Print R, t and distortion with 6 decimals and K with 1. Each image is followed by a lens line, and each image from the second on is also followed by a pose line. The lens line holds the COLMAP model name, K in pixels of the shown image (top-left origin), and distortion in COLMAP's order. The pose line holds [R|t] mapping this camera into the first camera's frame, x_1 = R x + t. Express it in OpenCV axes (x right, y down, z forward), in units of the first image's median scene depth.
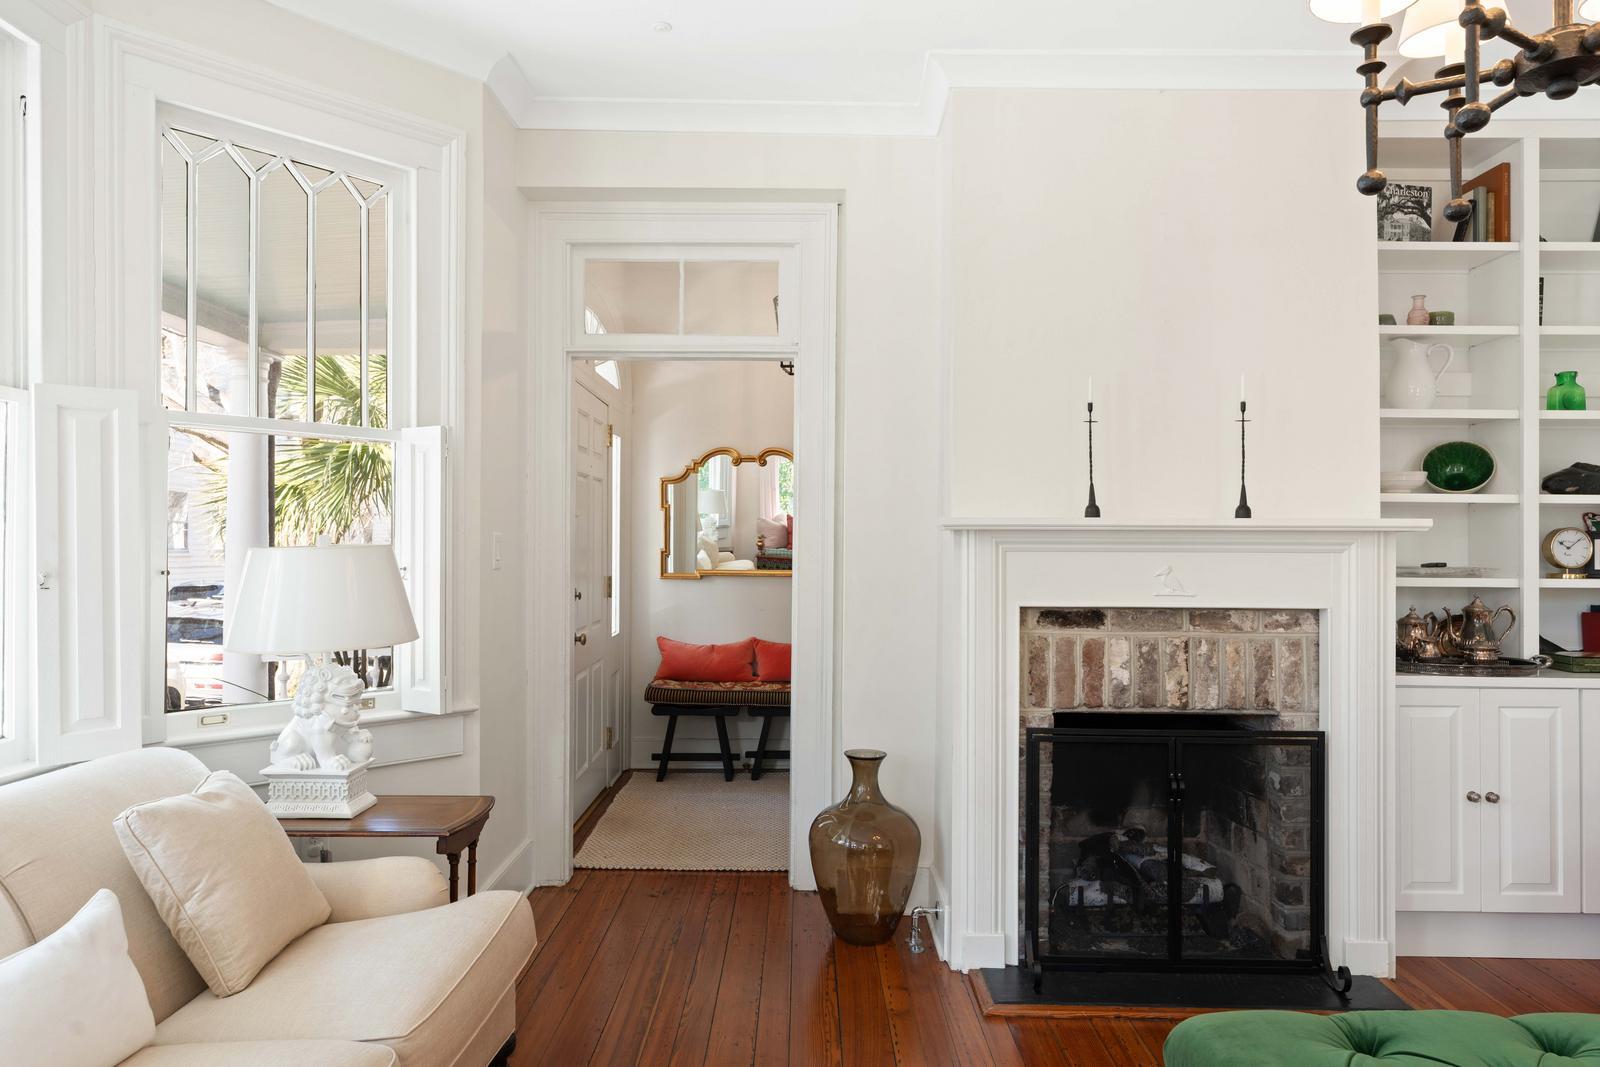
lens RADIAL K [[1068.0, 0, 797.8], [0, 1068.0, 547.5], [0, 0, 1]] dist [0.001591, -0.000259]
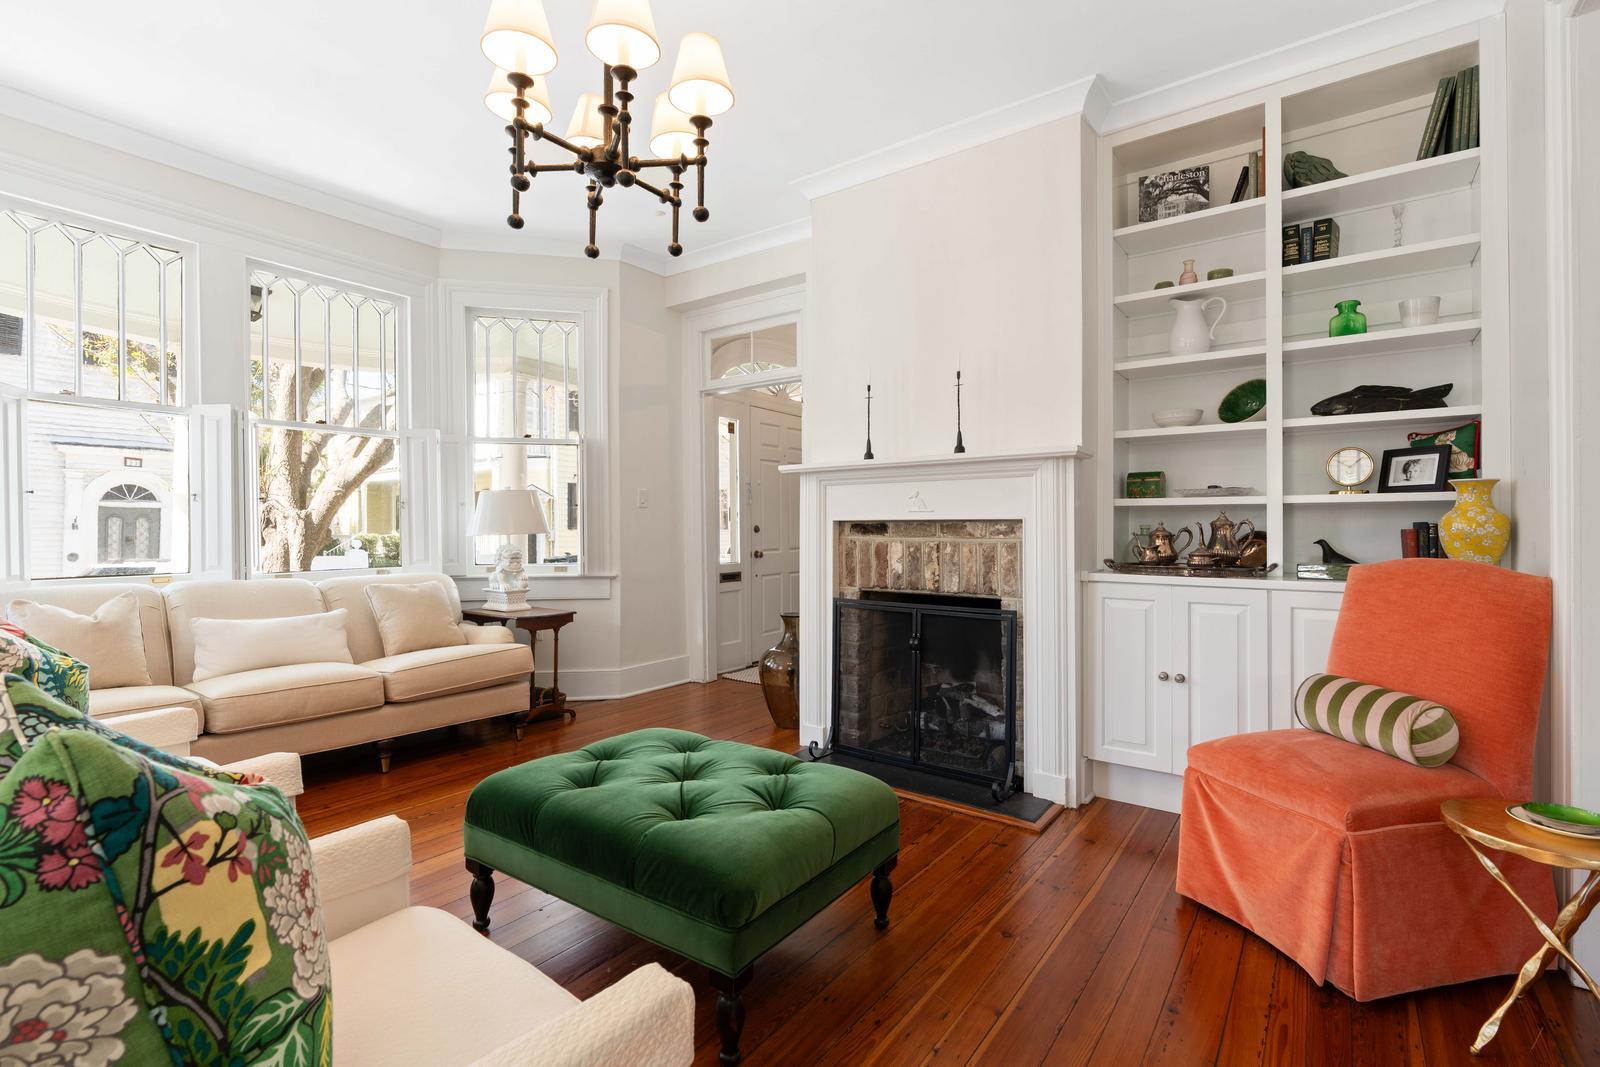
lens RADIAL K [[728.8, 0, 800.0], [0, 728.8, 533.5], [0, 0, 1]] dist [-0.011753, 0.000074]
pose [[0.808394, -0.001910, -0.588638, 0.786527], [0.003592, 0.999992, 0.001687, 0.071229], [0.588630, -0.003478, 0.808395, 0.105748]]
